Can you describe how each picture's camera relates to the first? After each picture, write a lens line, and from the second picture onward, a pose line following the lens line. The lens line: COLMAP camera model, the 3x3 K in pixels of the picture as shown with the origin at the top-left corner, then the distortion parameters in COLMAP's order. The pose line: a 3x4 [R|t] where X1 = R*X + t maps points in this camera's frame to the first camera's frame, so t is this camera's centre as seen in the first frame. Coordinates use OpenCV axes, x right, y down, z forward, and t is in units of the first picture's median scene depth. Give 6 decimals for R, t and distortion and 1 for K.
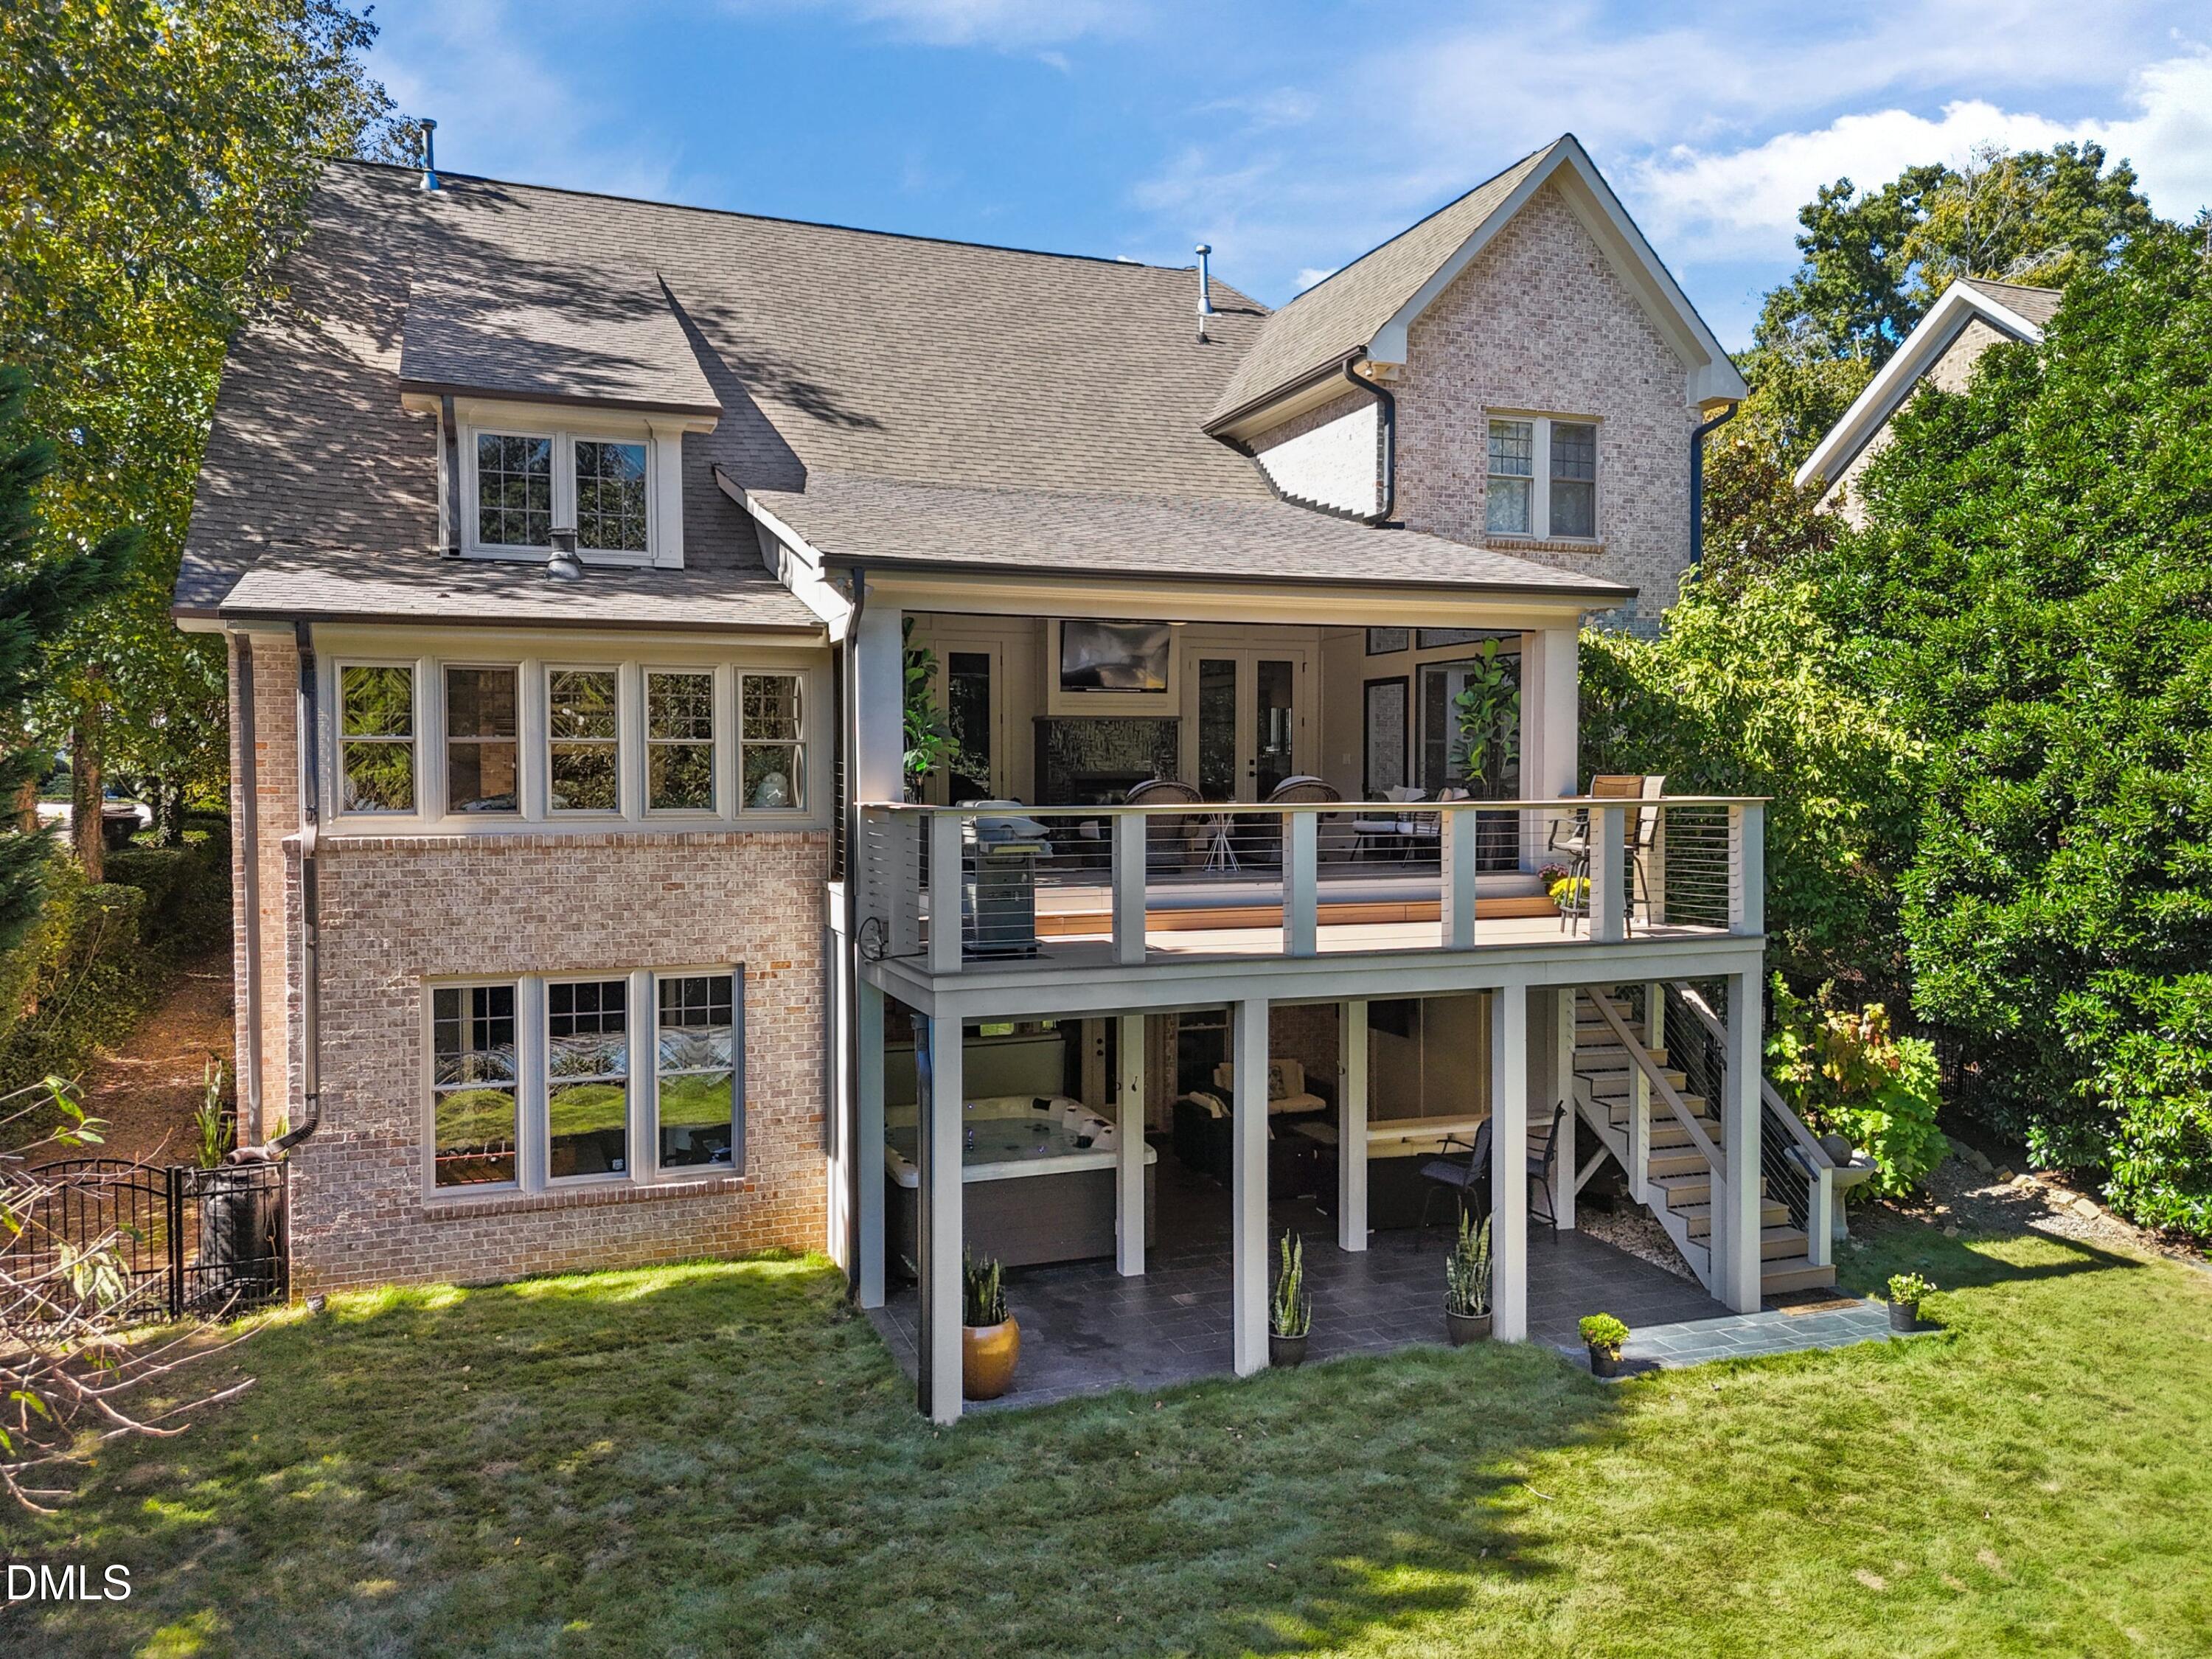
lens RADIAL K [[1625.2, 0, 1101.4], [0, 1625.2, 843.5], [0, 0, 1]] dist [0.040334, -0.005940]
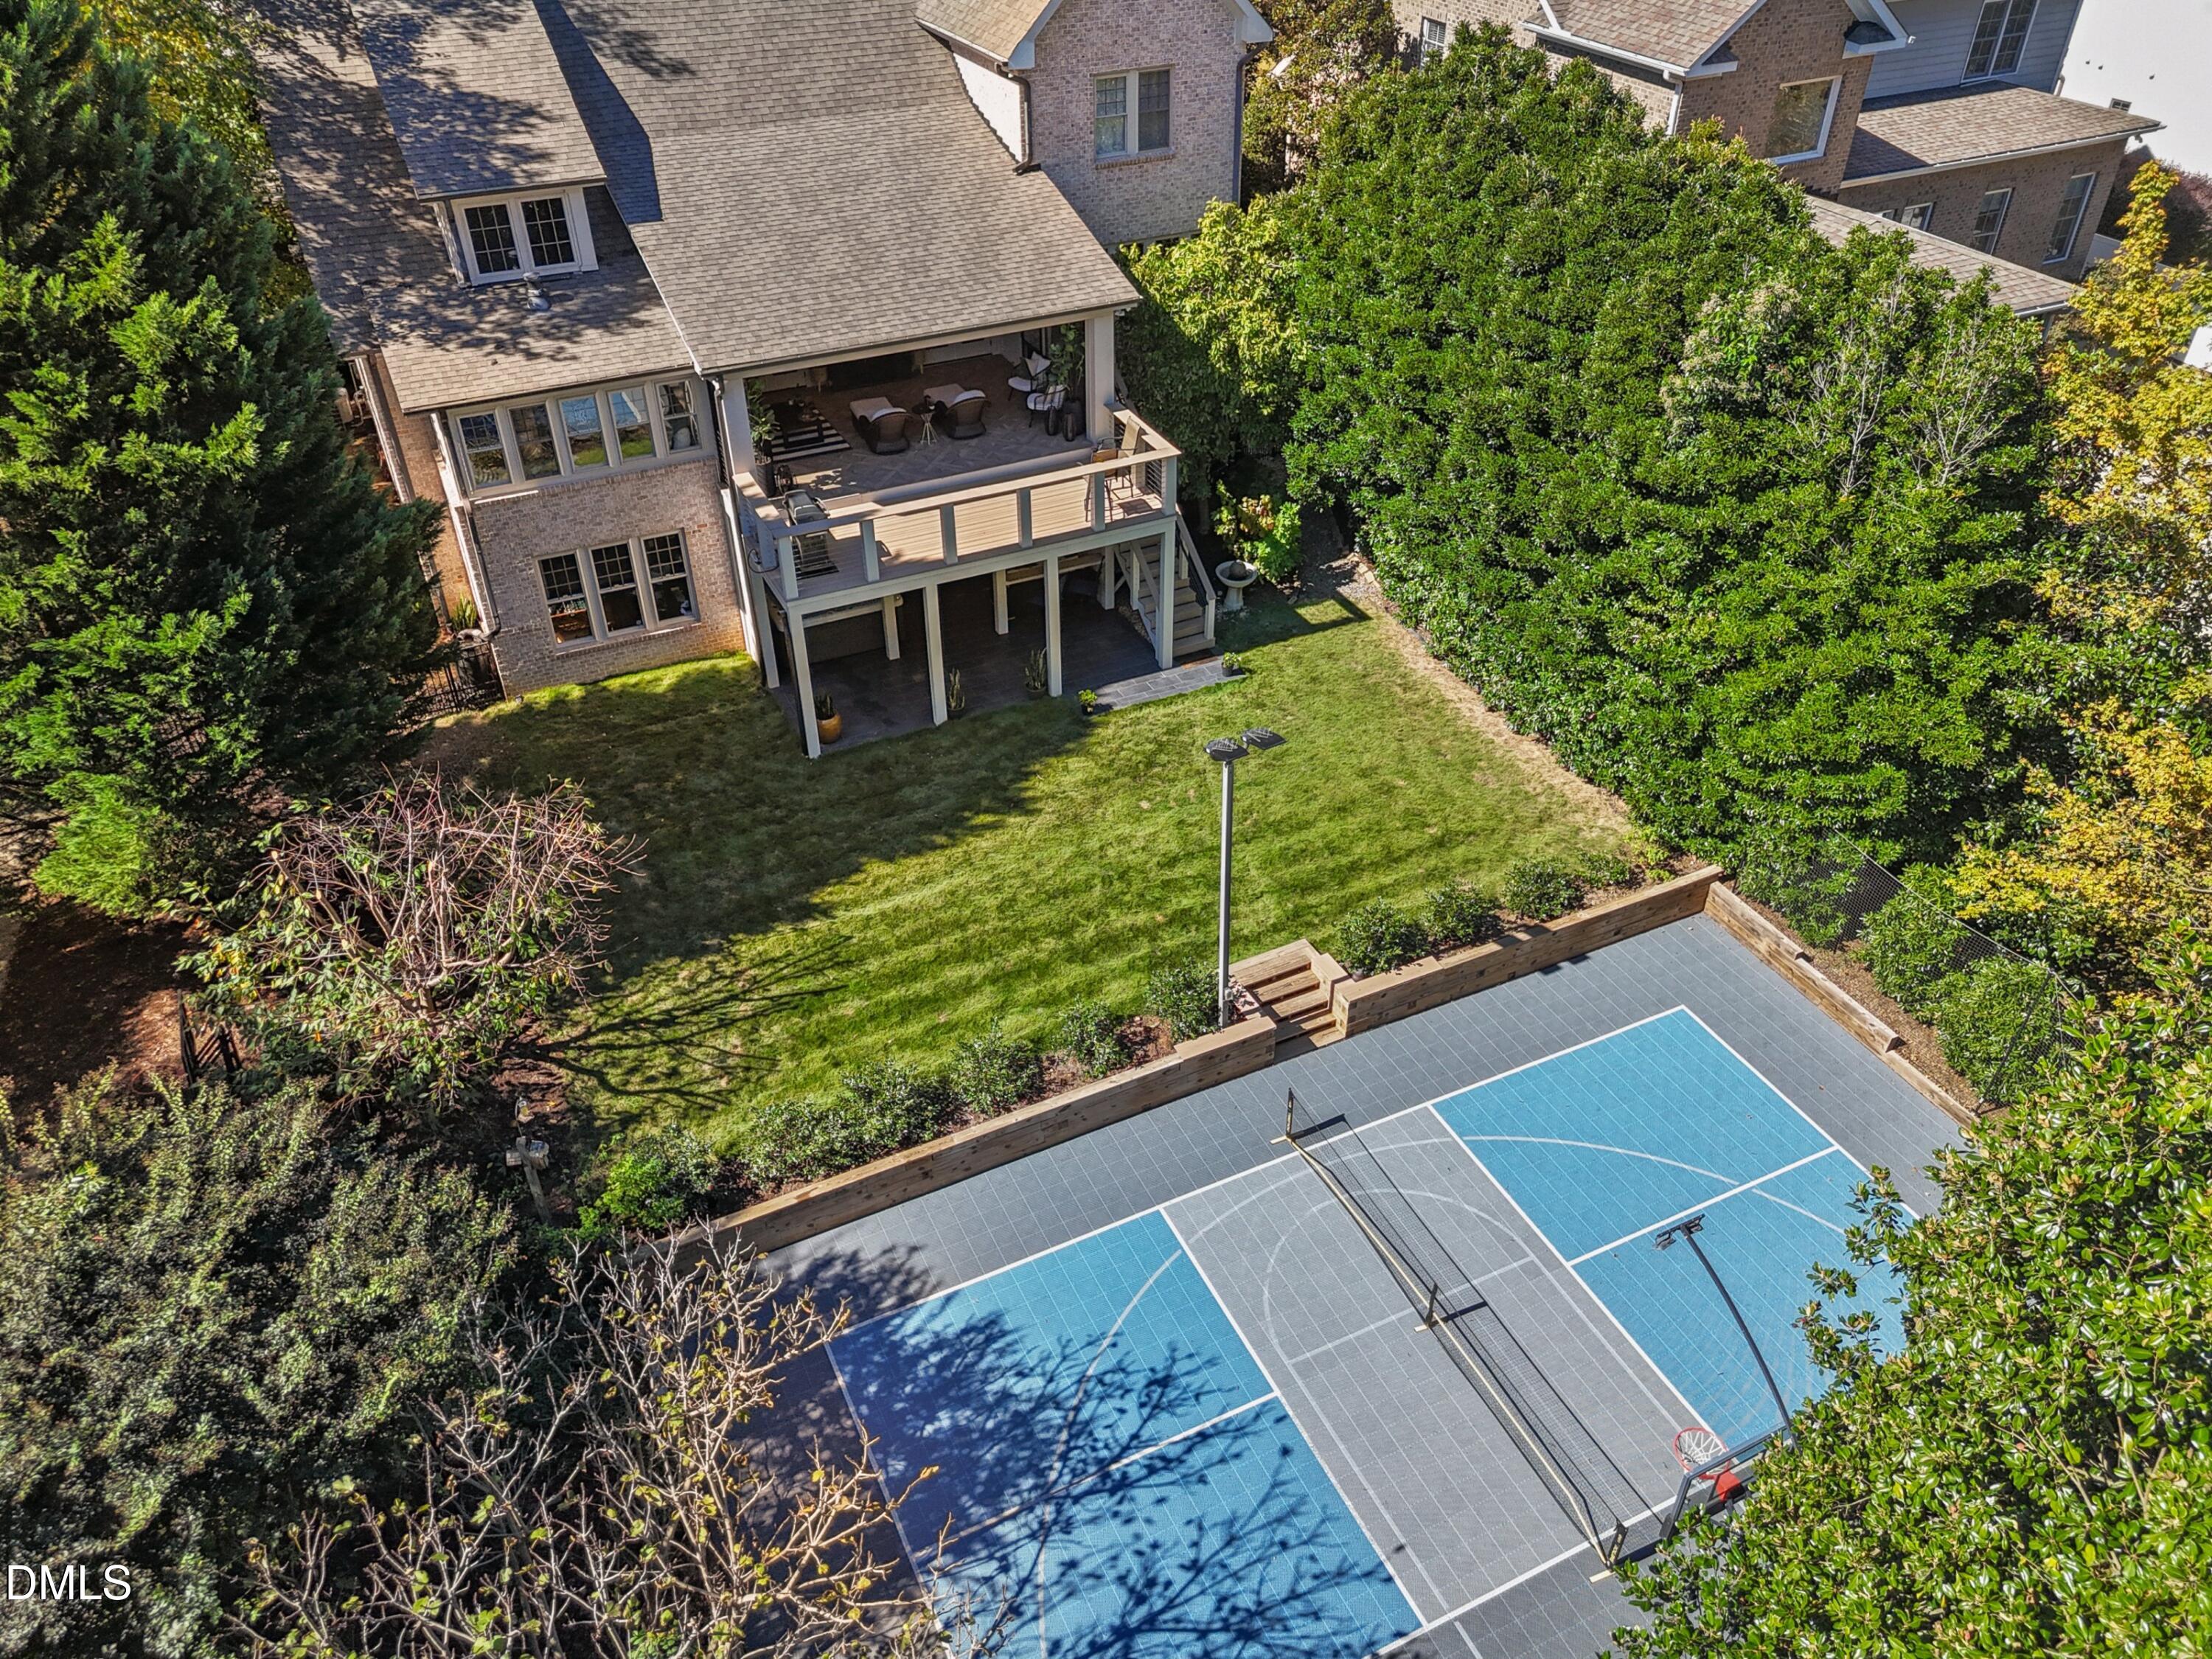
lens RADIAL K [[1625.2, 0, 1103.8], [0, 1625.2, 825.3], [0, 0, 1]] dist [0.040334, -0.005940]
pose [[0.995997, -0.059174, 0.067000, 0.136573], [0.010325, 0.820663, 0.571320, -0.771460], [-0.088792, -0.568341, 0.817988, -0.894193]]
